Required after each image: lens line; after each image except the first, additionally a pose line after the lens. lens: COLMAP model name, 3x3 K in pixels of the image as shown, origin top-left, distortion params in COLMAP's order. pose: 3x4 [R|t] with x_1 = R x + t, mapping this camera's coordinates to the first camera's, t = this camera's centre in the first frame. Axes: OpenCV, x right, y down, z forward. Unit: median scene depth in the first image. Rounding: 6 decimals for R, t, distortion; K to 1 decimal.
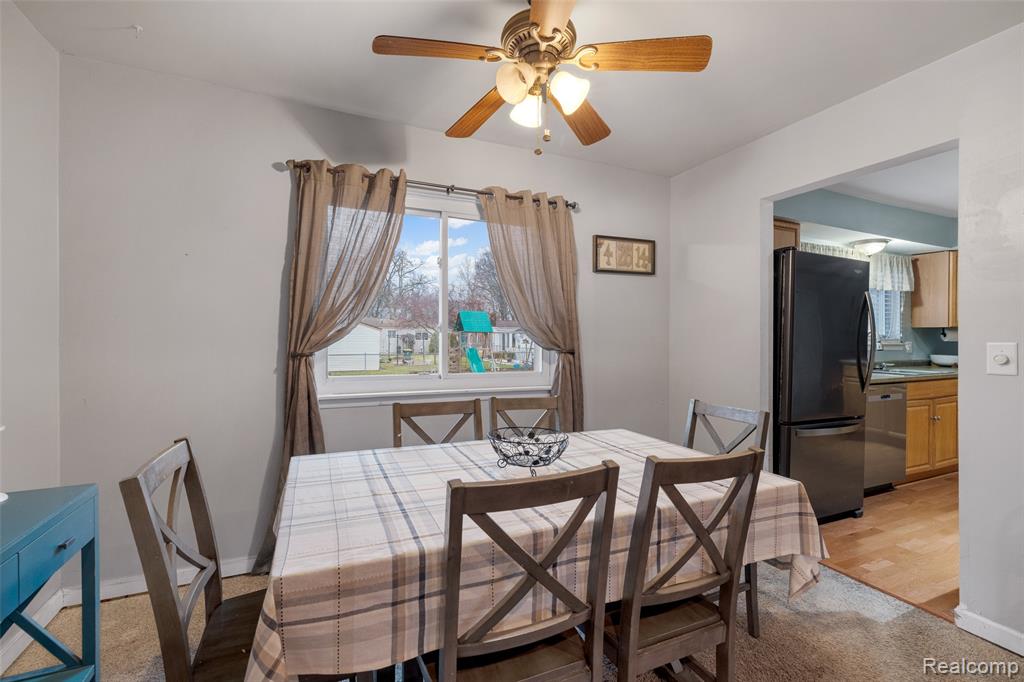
lens RADIAL K [[448.1, 0, 507.7], [0, 448.1, 339.3], [0, 0, 1]] dist [0.002713, 0.000196]
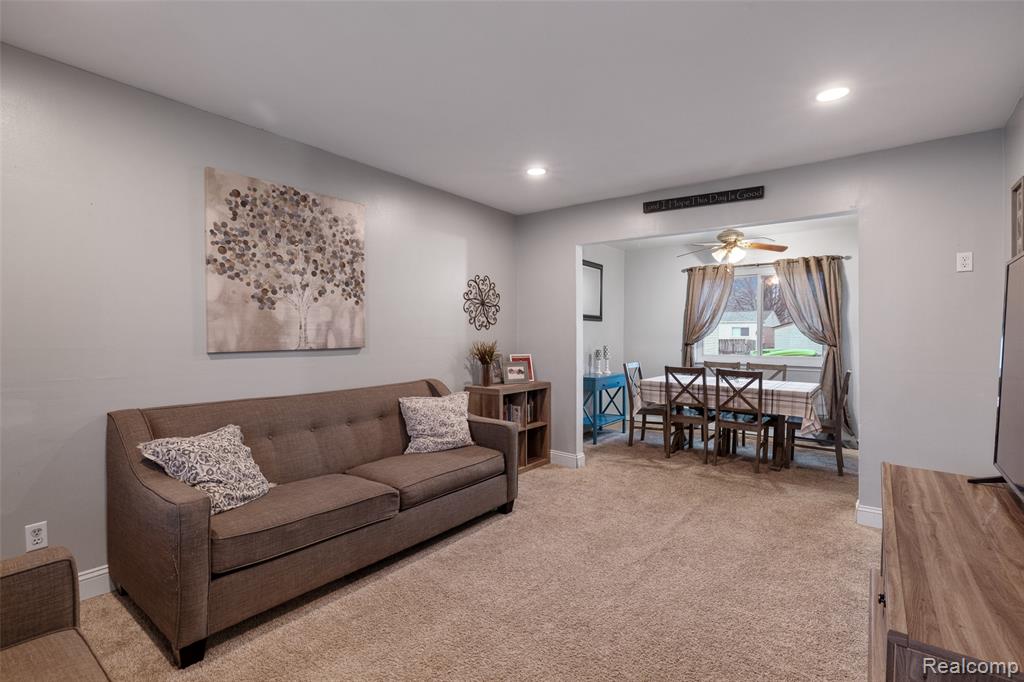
lens RADIAL K [[480.9, 0, 507.6], [0, 480.9, 344.6], [0, 0, 1]] dist [-0.008321, 0.001029]
pose [[0.470619, 0.013001, -0.882241, 1.224807], [-0.000021, 0.999892, 0.014724, 0.000037], [0.882336, -0.006911, 0.470569, -1.005486]]
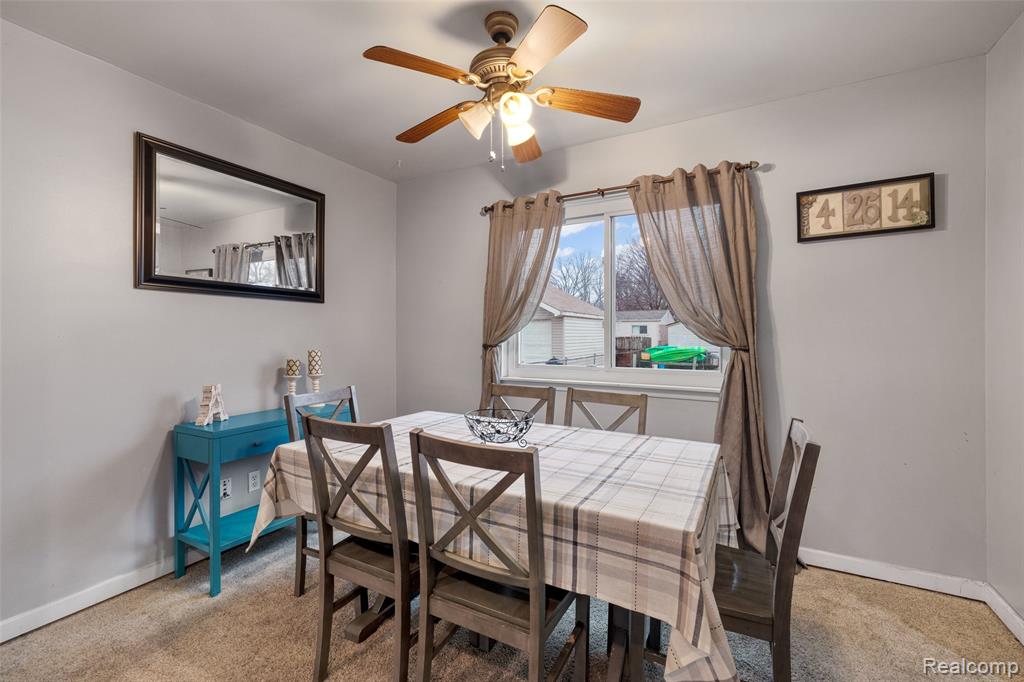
lens RADIAL K [[448.1, 0, 504.5], [0, 448.1, 335.4], [0, 0, 1]] dist [0.002713, 0.000196]
pose [[0.596473, -0.004235, -0.802622, 0.564612], [0.005158, 0.999986, -0.001443, 0.006278], [0.802616, -0.003279, 0.596487, 0.168592]]
